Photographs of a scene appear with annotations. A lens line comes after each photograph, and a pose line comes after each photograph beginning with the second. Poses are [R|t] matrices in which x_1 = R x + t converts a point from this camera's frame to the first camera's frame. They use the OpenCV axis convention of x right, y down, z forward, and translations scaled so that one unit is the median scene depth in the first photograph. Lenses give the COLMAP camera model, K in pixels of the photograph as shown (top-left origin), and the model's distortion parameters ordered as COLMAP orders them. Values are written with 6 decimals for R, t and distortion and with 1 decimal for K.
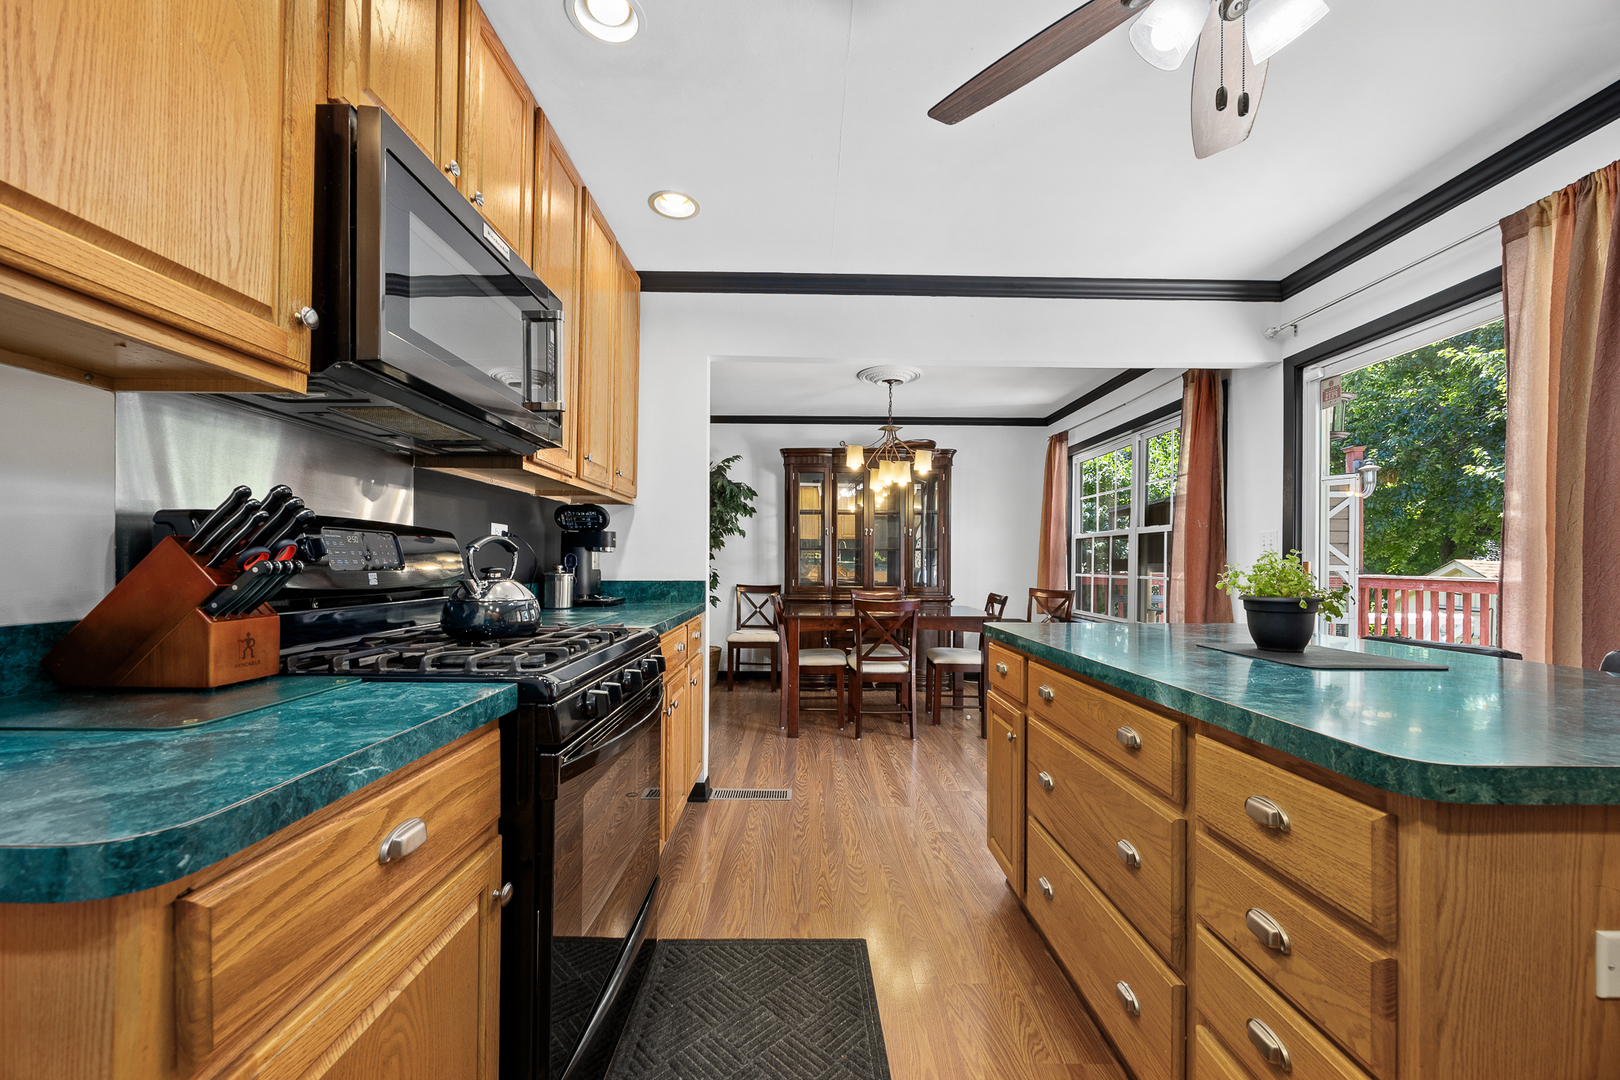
lens RADIAL K [[629.7, 0, 805.8], [0, 629.7, 556.7], [0, 0, 1]] dist [-0.001453, 0.000039]
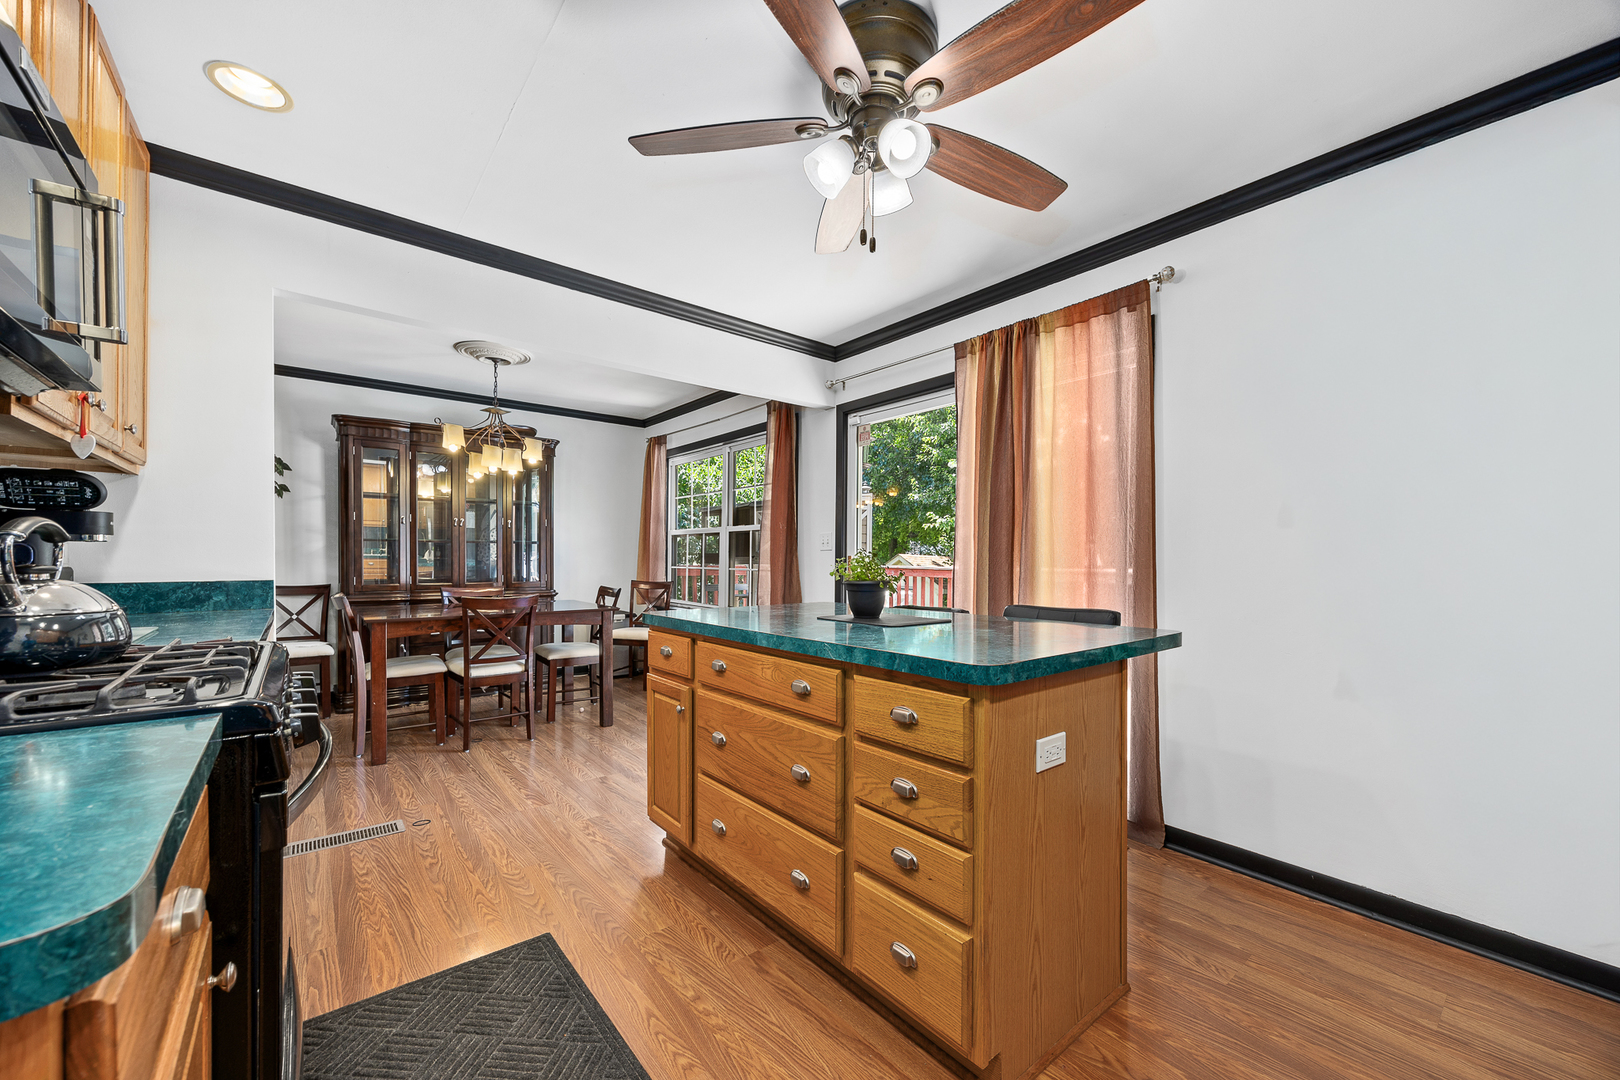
lens RADIAL K [[633.0, 0, 817.0], [0, 633.0, 559.2], [0, 0, 1]] dist [-0.001018, 0.000071]
pose [[0.773117, -0.003466, 0.634253, -0.129424], [-0.005884, 0.999903, 0.012636, -0.001462], [-0.634236, -0.013501, 0.773022, -0.025619]]
